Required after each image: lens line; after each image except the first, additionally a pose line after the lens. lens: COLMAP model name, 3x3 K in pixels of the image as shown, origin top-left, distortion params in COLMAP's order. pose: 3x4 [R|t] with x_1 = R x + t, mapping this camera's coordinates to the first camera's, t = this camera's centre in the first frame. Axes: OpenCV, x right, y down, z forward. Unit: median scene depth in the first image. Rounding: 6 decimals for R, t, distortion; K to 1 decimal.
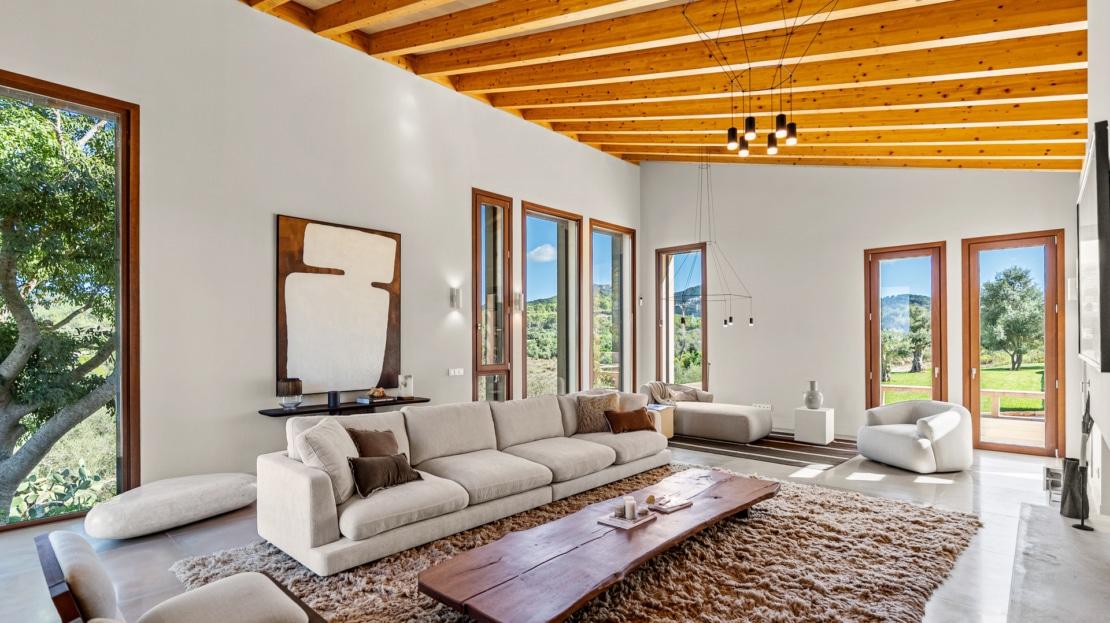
lens RADIAL K [[544.1, 0, 555.3], [0, 544.1, 333.6], [0, 0, 1]] dist [0.000922, 0.000037]
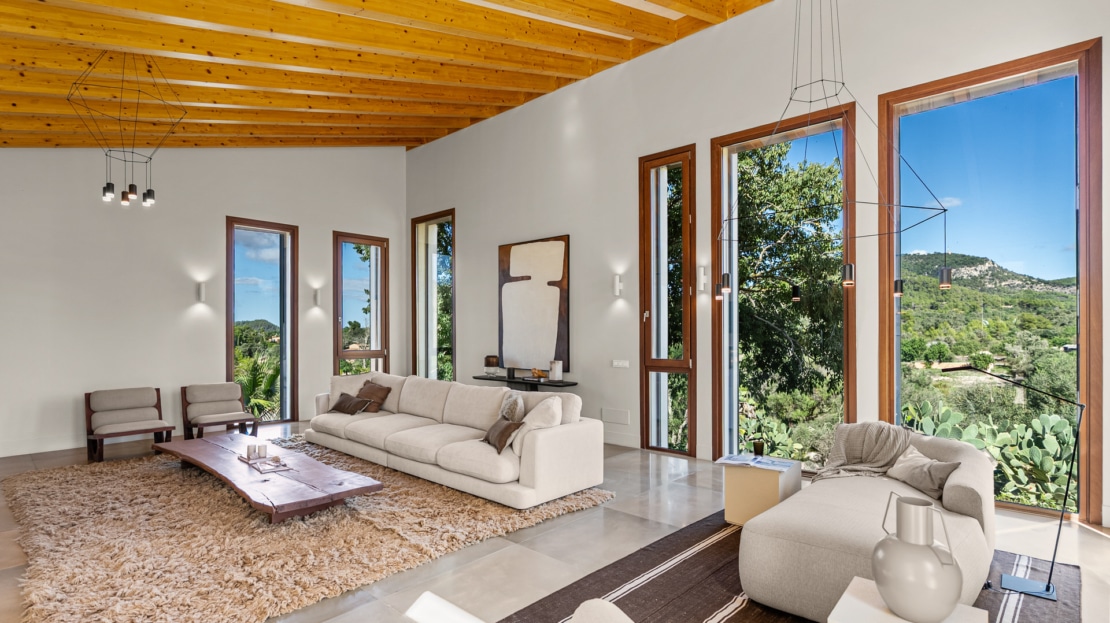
lens RADIAL K [[544.1, 0, 555.3], [0, 544.1, 333.6], [0, 0, 1]] dist [0.000922, 0.000037]
pose [[-0.007077, 0.005160, -0.999962, 0.838602], [0.008592, 0.999950, 0.005099, 0.013590], [0.999938, -0.008556, -0.007121, 0.993186]]
